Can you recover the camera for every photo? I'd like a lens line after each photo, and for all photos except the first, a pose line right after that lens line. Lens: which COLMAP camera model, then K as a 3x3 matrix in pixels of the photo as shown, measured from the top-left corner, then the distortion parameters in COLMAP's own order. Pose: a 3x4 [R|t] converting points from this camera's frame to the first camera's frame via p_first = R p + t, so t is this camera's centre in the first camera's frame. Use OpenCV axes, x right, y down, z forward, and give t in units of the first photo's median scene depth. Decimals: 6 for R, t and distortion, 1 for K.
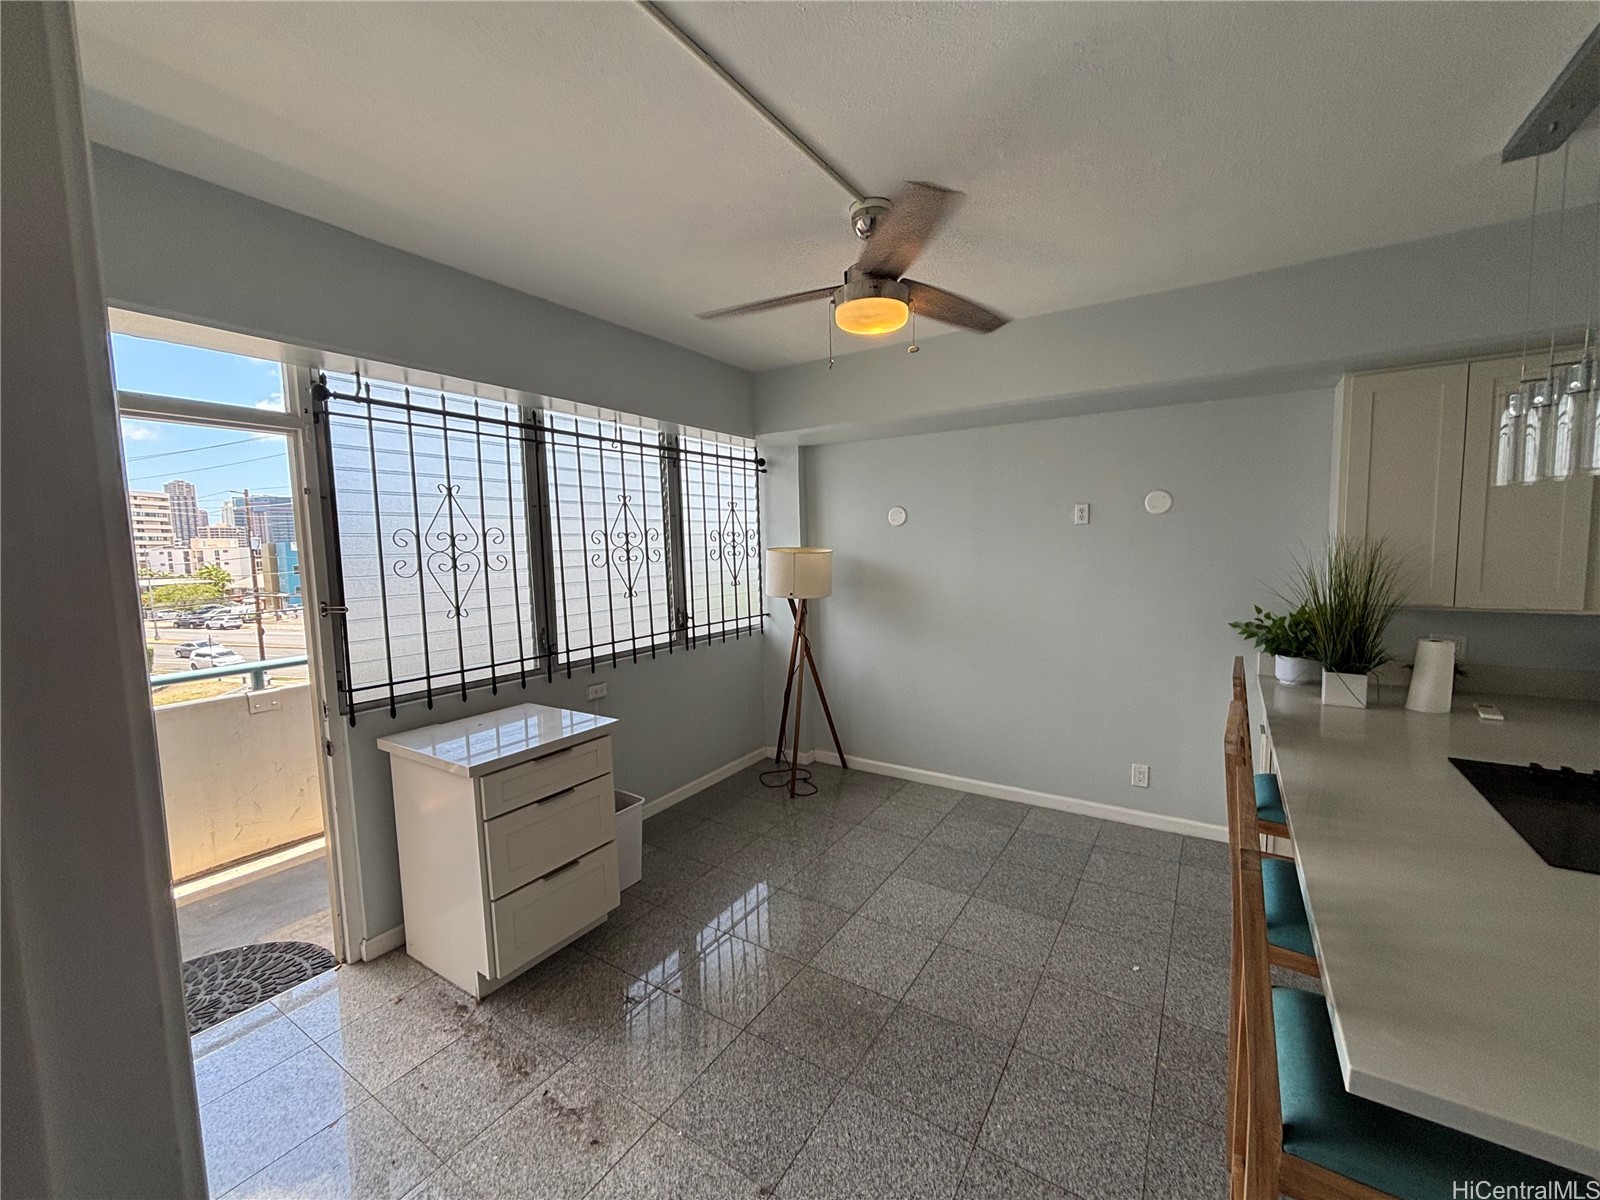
lens RADIAL K [[645.9, 0, 800.6], [0, 645.9, 600.0], [0, 0, 1]] dist [0.000887, 0.000037]
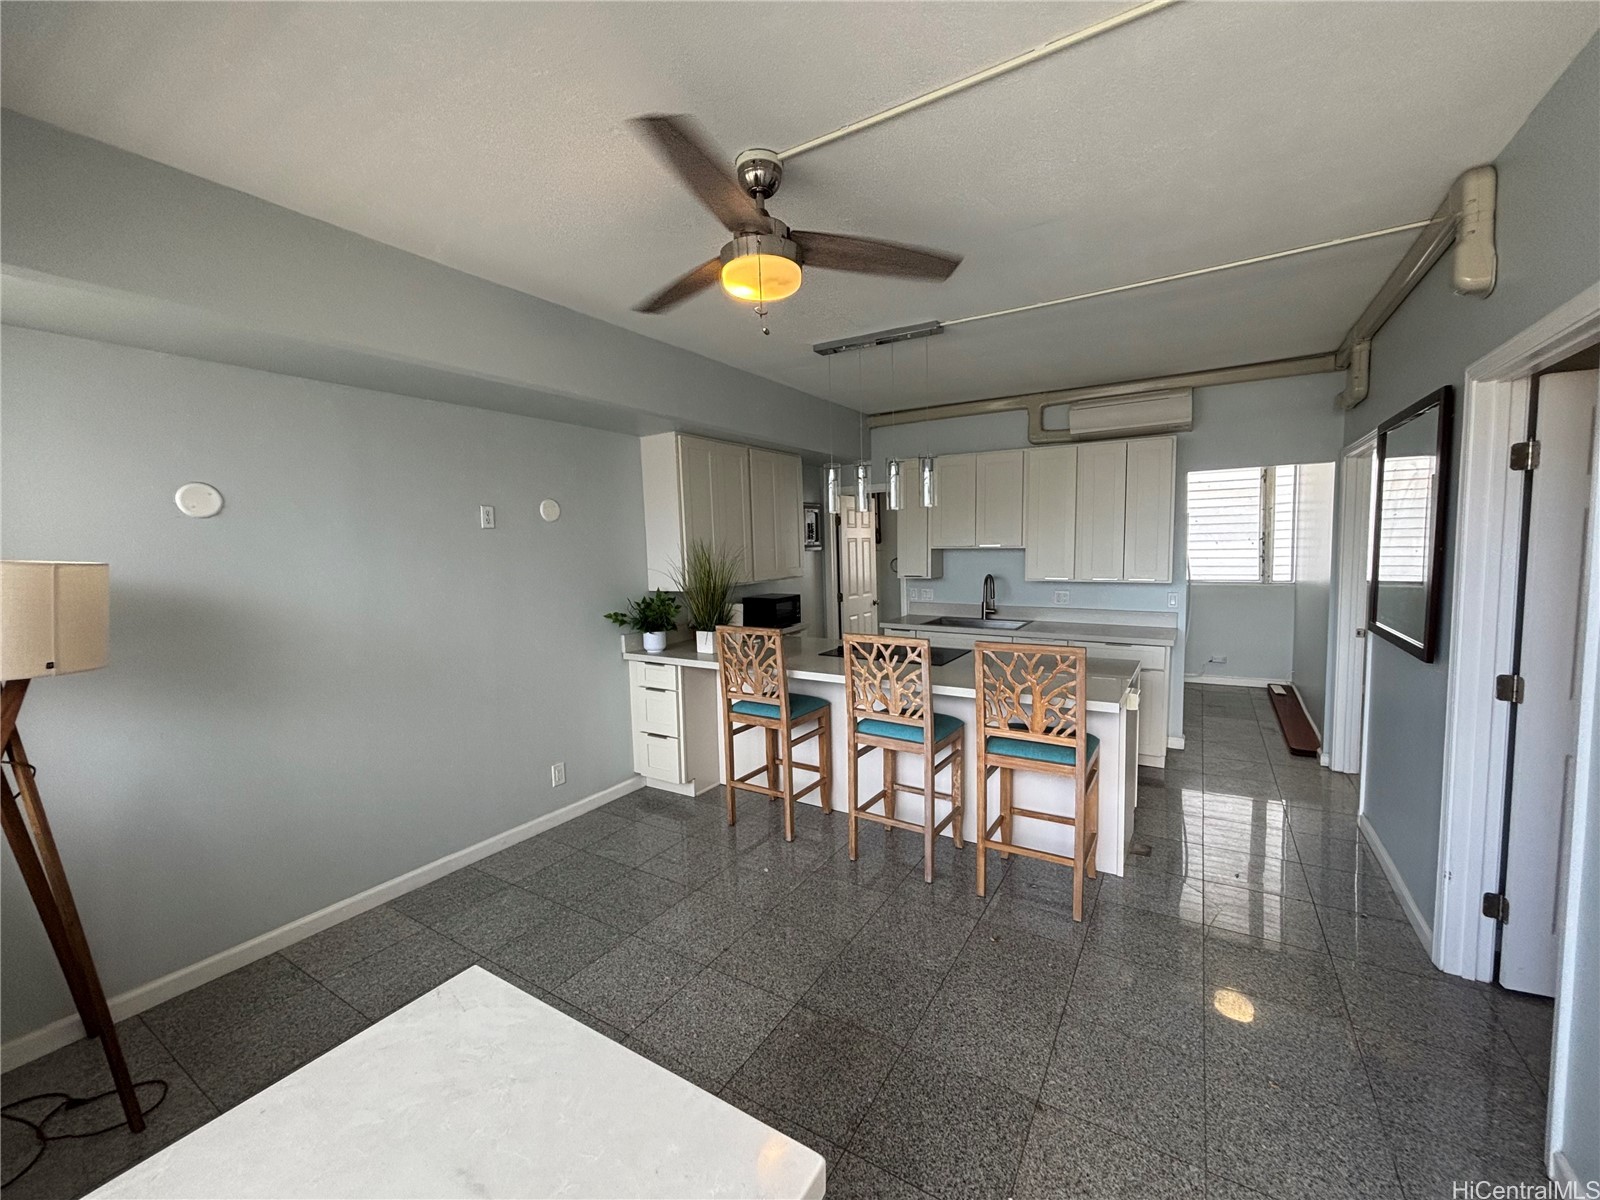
lens RADIAL K [[645.9, 0, 799.8], [0, 645.9, 598.7], [0, 0, 1]] dist [0.000887, 0.000037]
pose [[-0.017996, -0.057768, 0.998168, -0.622081], [0.121278, 0.990832, 0.059530, -0.025621], [-0.992455, 0.122127, -0.010825, 0.750625]]
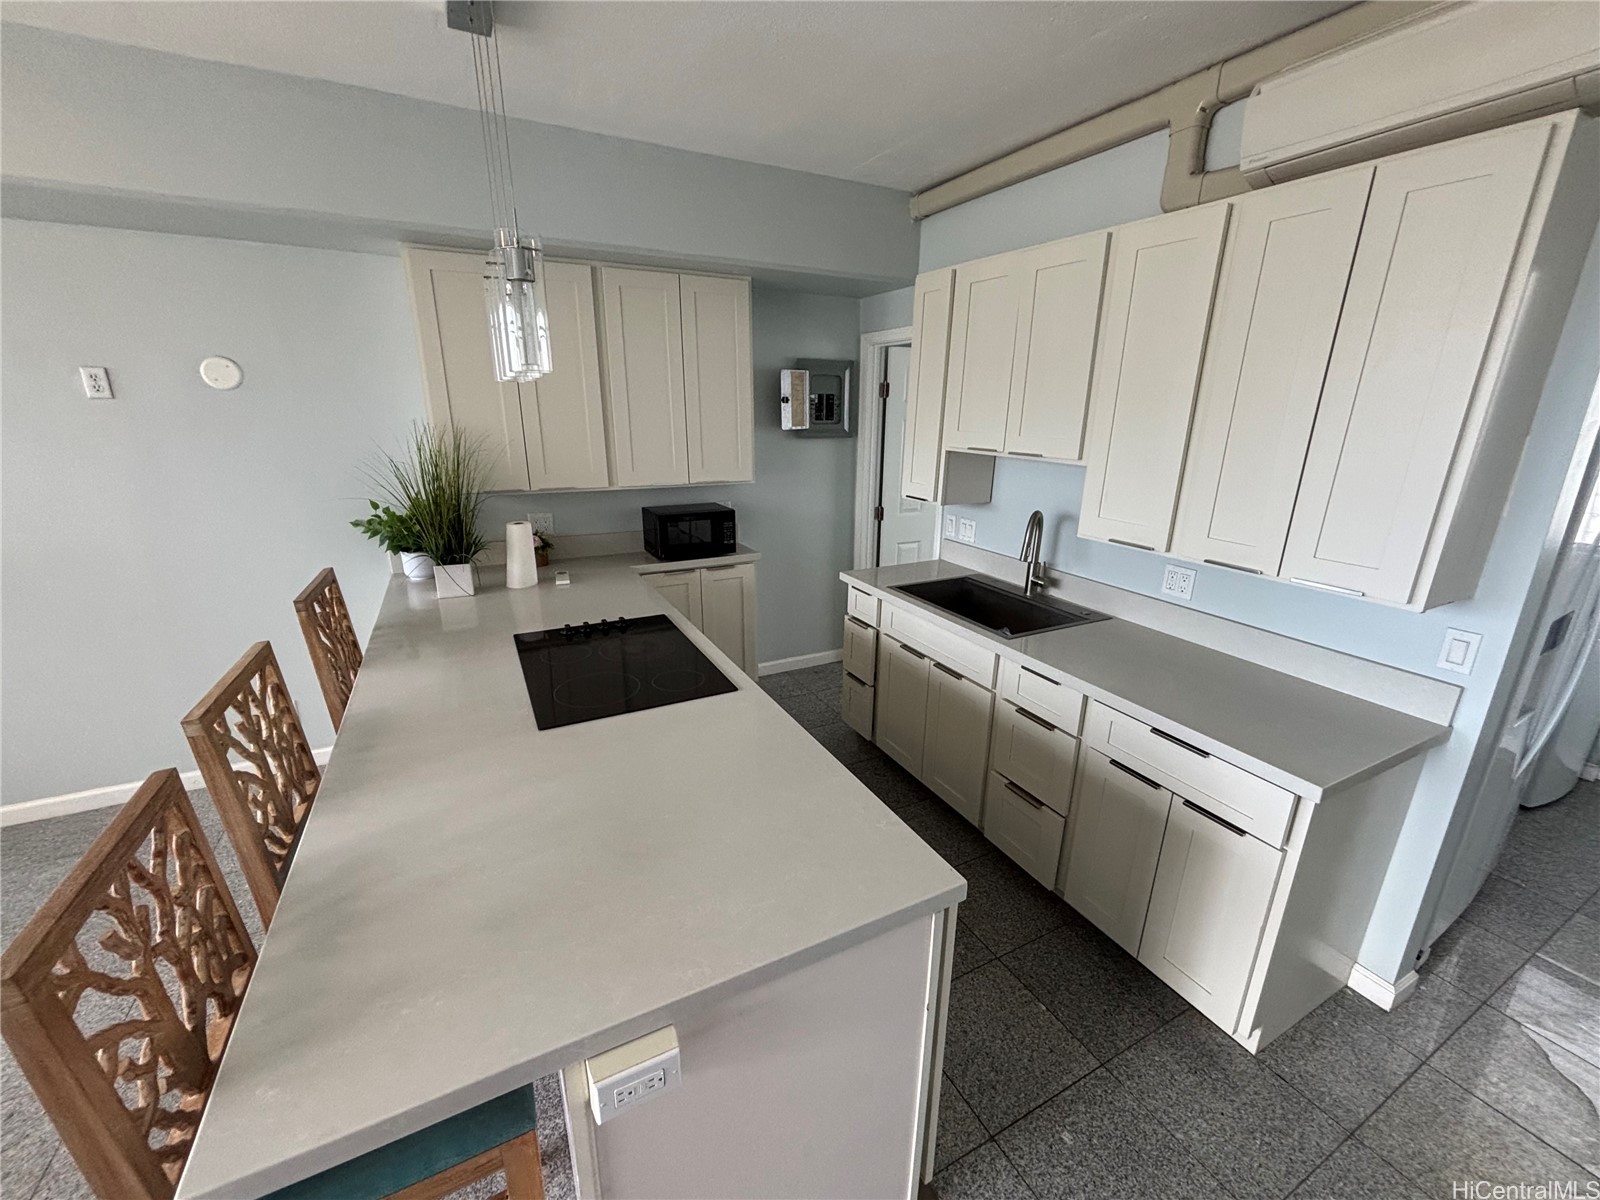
lens RADIAL K [[645.9, 0, 804.2], [0, 645.9, 601.5], [0, 0, 1]] dist [0.000887, 0.000037]
pose [[0.492096, -0.223261, 0.841425, 0.230133], [0.060670, 0.973000, 0.222691, -0.020652], [-0.868424, -0.058536, 0.492354, 0.015683]]
